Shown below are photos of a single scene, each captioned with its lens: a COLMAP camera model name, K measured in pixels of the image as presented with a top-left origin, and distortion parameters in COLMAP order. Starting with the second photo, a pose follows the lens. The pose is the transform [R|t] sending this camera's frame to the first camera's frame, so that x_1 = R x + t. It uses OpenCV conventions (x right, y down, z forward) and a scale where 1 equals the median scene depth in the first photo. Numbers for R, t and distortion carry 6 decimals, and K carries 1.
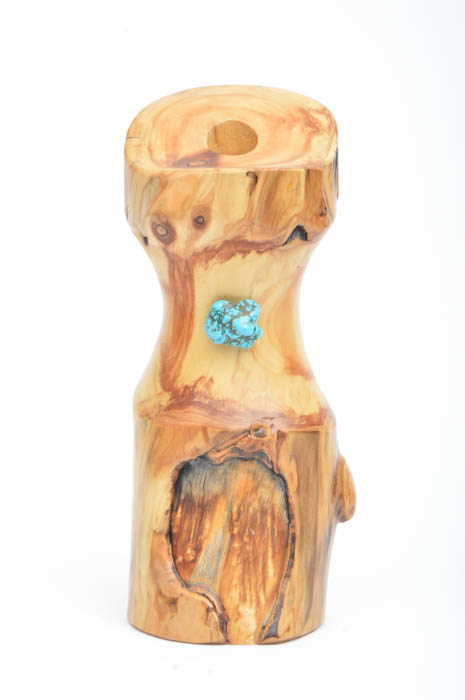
lens RADIAL K [[1455.4, 0, 232.5], [0, 1455.4, 350.0], [0, 0, 1]] dist [0.007475, 0.160241]
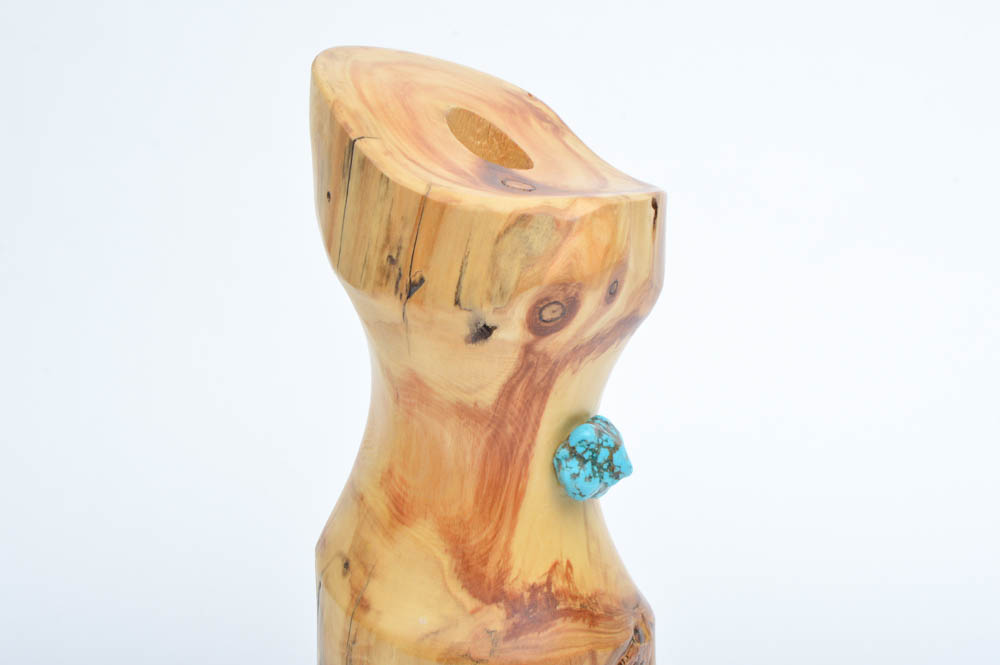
lens RADIAL K [[1434.1, 0, 500.0], [0, 1434.1, 332.5], [0, 0, 1]] dist [-0.034895, -0.021888]
pose [[0.605548, -0.097298, 0.789838, -0.463623], [0.103424, 0.993702, 0.043120, -0.096544], [-0.789060, 0.055577, 0.611797, 0.675917]]
